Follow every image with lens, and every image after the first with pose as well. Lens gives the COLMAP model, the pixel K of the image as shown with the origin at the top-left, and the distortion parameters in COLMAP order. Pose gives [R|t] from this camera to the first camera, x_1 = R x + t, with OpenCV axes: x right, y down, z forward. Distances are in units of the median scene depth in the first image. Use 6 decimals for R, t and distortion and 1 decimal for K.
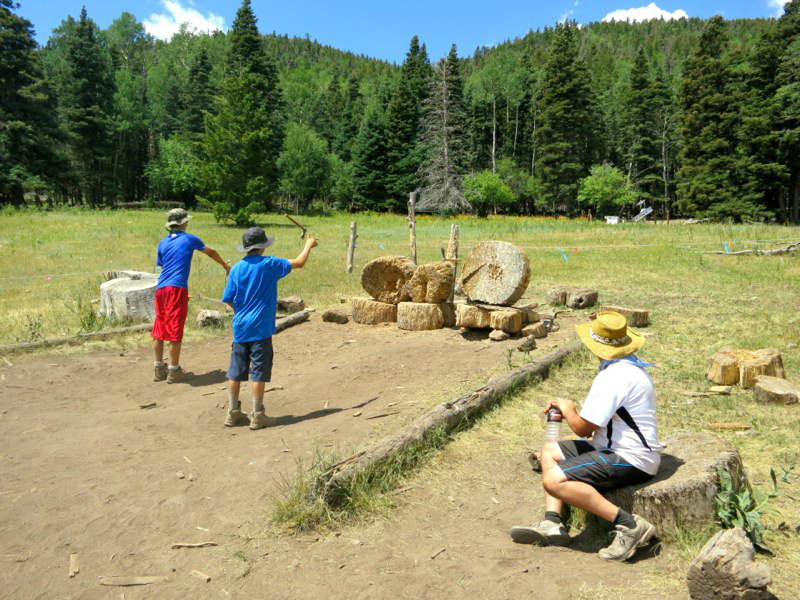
lens RADIAL K [[718.7, 0, 405.6], [0, 718.7, 300.1], [0, 0, 1]] dist [-0.039092, 0.029725]
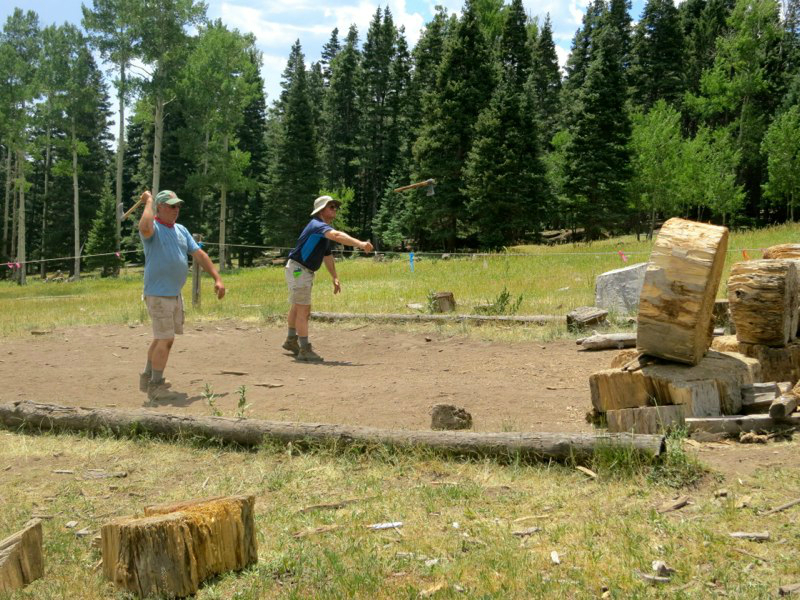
lens RADIAL K [[967.7, 0, 397.7], [0, 967.7, 297.6], [0, 0, 1]] dist [-0.077728, 0.000000]
pose [[0.049118, 0.090322, -0.994701, 0.128801], [-0.065316, 0.994061, 0.087039, -0.012883], [0.996655, 0.060695, 0.054726, 0.137222]]
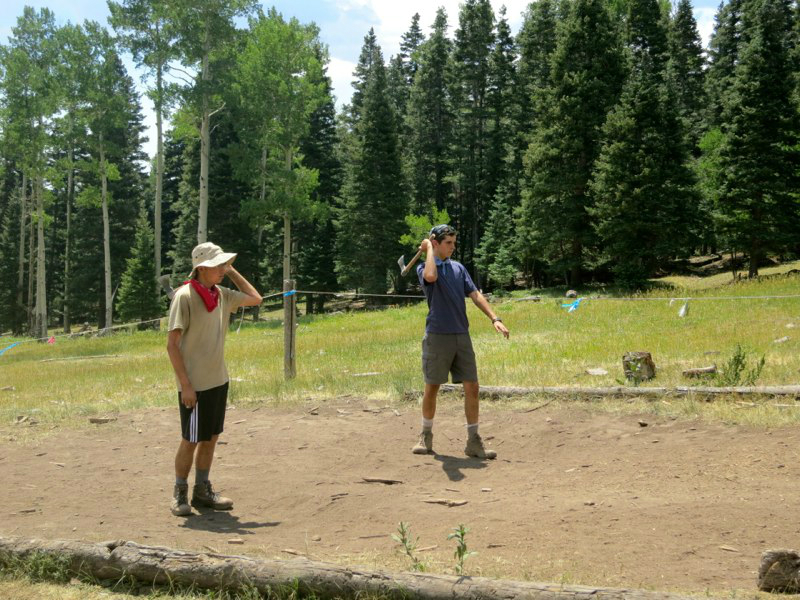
lens RADIAL K [[1207.0, 0, 397.2], [0, 1207.0, 294.2], [0, 0, 1]] dist [-0.139869, 0.000000]
pose [[-0.029229, 0.047671, -0.998435, 0.108790], [-0.035041, 0.998199, 0.048686, -0.013684], [0.998958, 0.036409, -0.027506, 0.123422]]
